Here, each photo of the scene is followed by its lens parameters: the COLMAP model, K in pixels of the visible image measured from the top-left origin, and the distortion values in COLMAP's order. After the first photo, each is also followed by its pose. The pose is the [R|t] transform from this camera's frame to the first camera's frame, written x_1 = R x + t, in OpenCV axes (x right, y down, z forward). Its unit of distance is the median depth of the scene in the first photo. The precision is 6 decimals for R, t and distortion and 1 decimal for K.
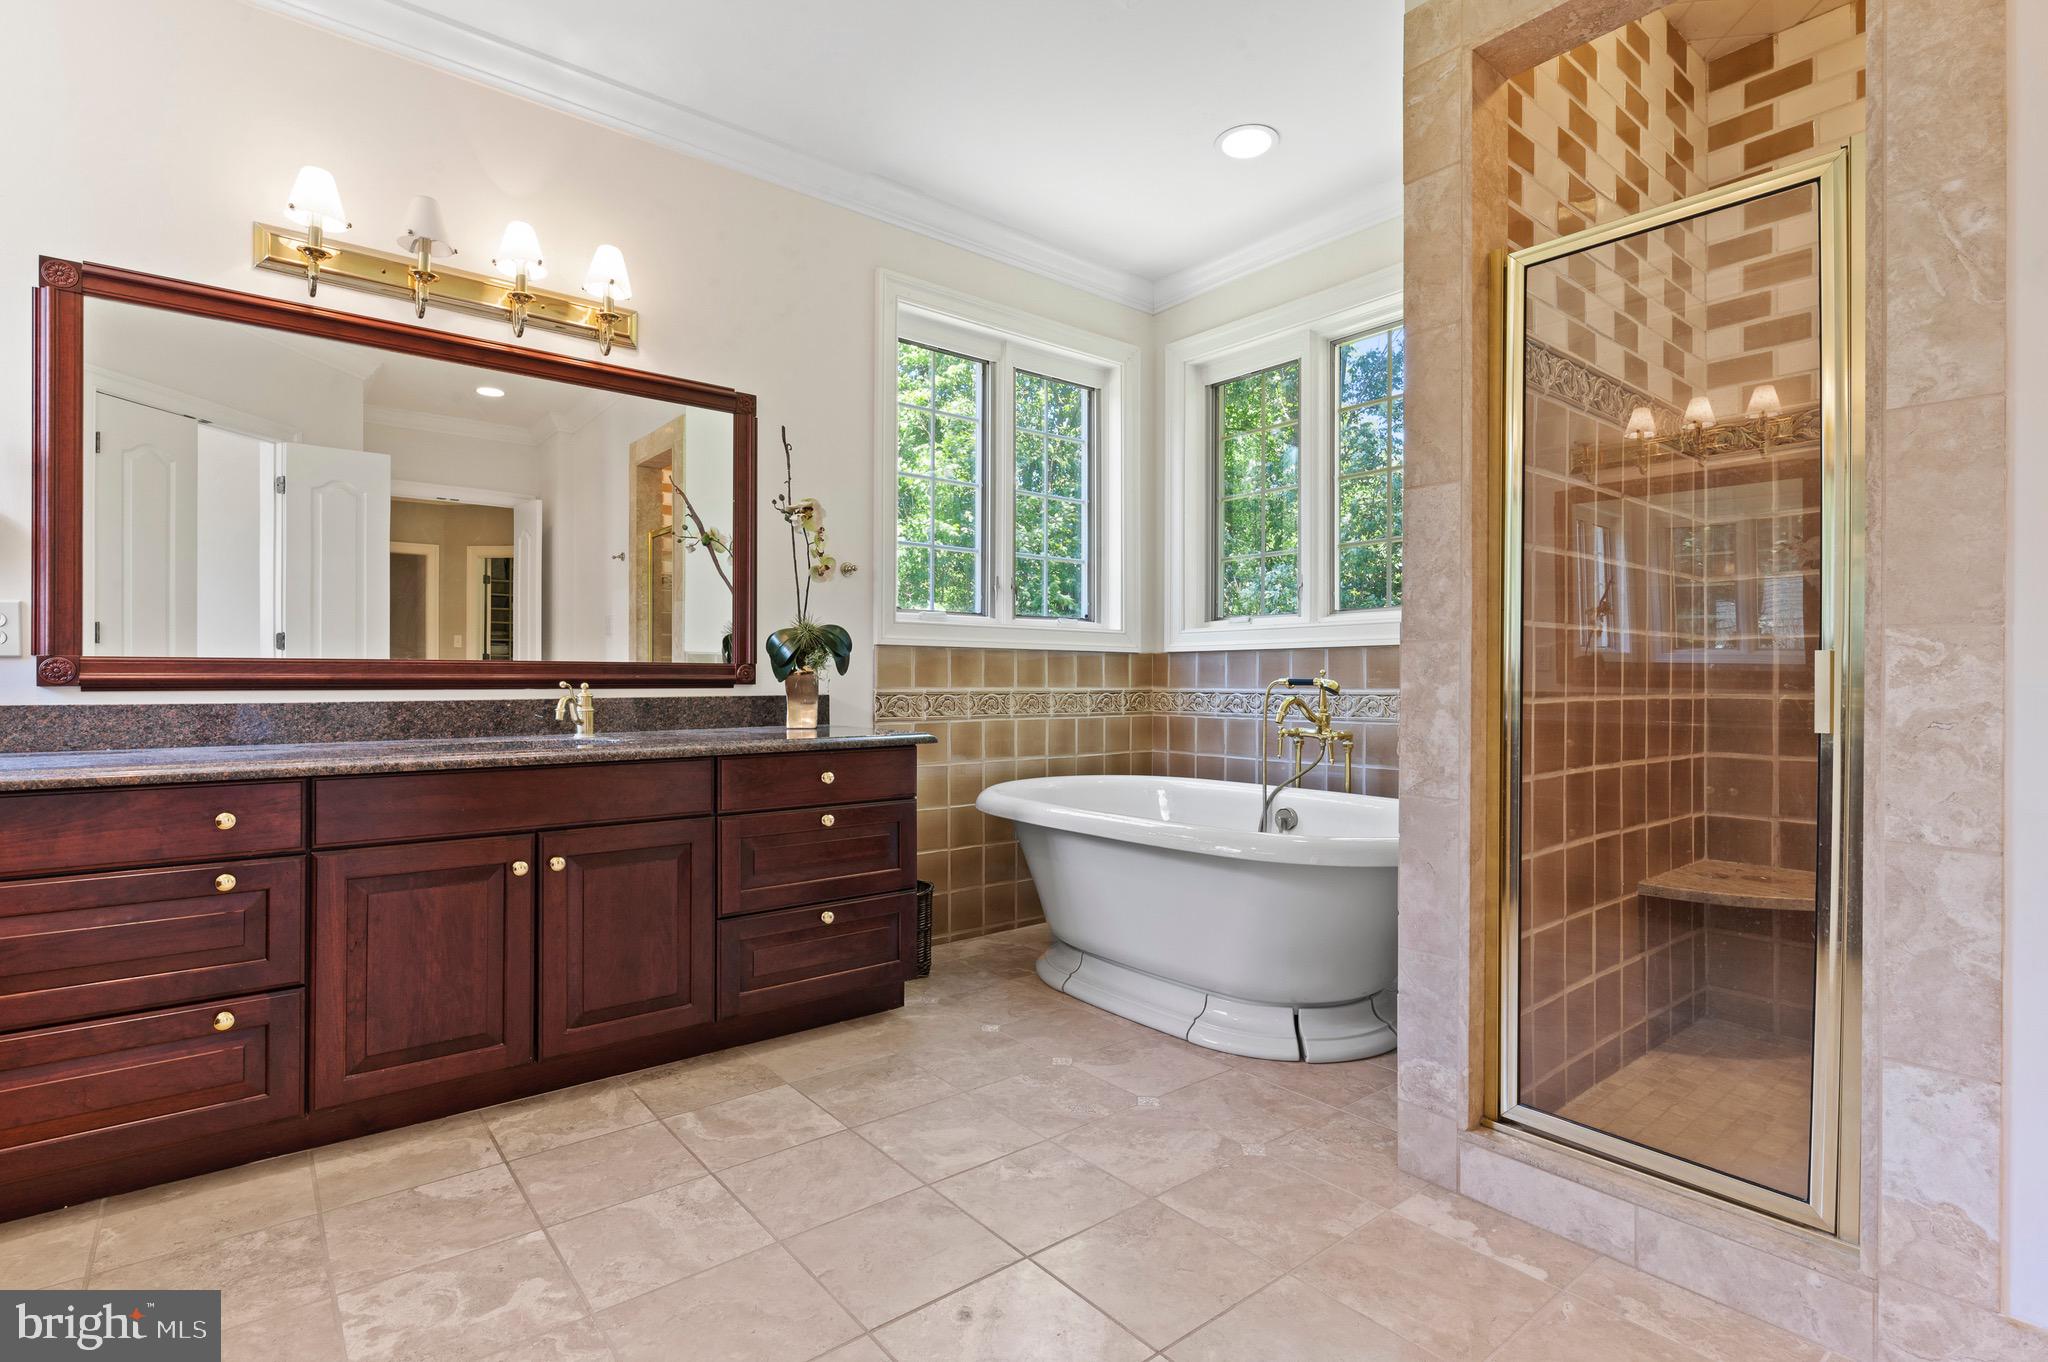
lens RADIAL K [[987.3, 0, 1027.3], [0, 987.3, 677.8], [0, 0, 1]] dist [-0.000310, -0.000307]
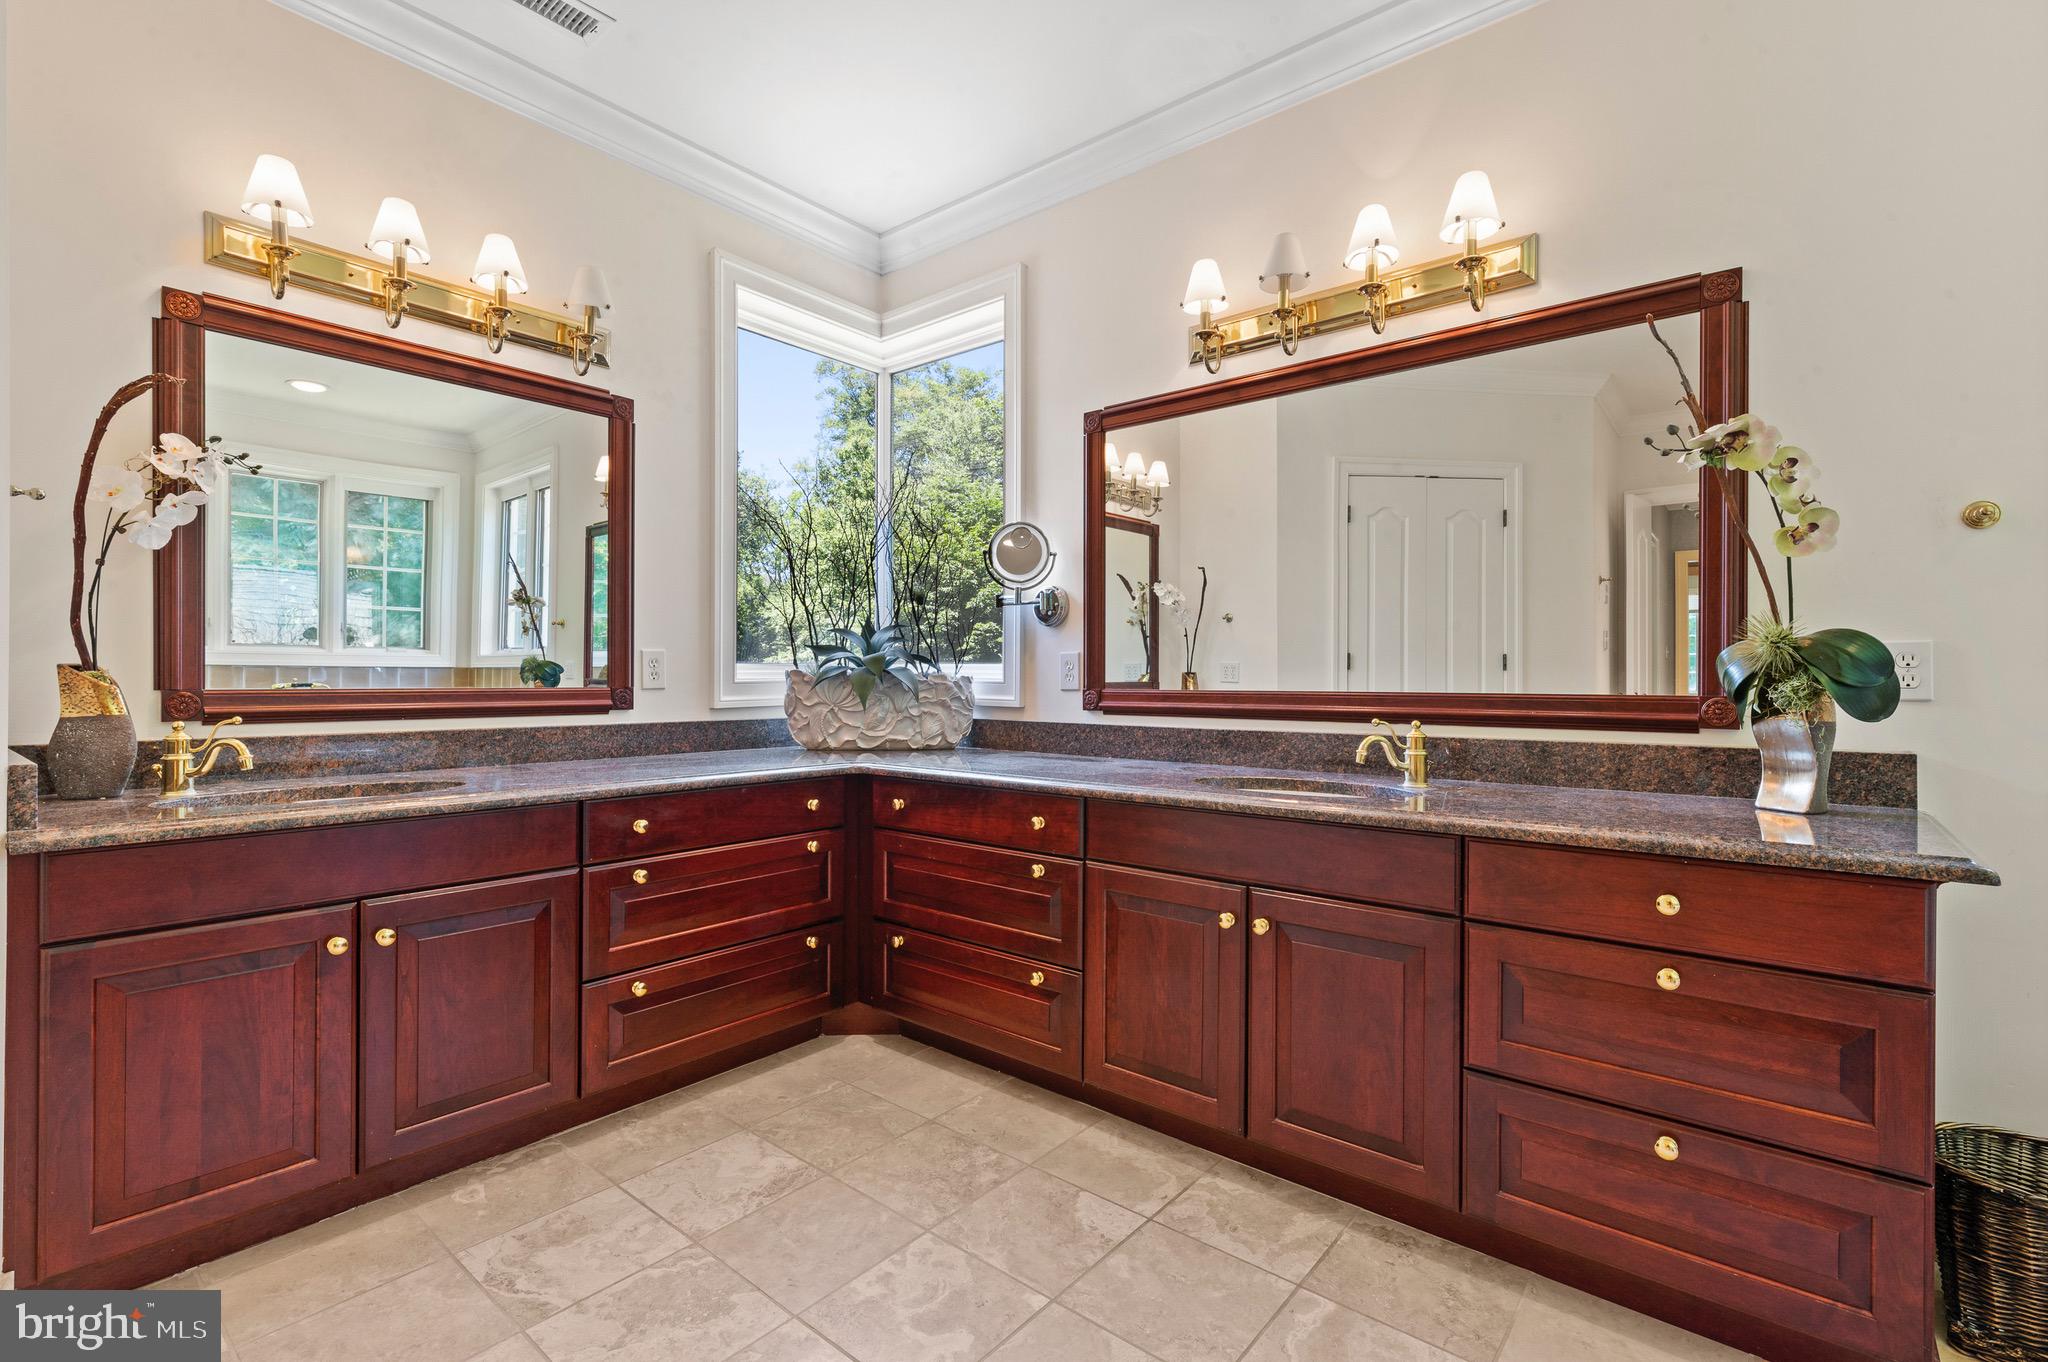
lens RADIAL K [[918.0, 0, 1026.8], [0, 918.0, 682.1], [0, 0, 1]] dist [0.005080, 0.000244]
pose [[0.192071, 0.001206, -0.981380, 0.280763], [-0.001271, 0.999999, 0.000981, -0.031309], [0.981380, 0.001059, 0.192073, 0.594439]]
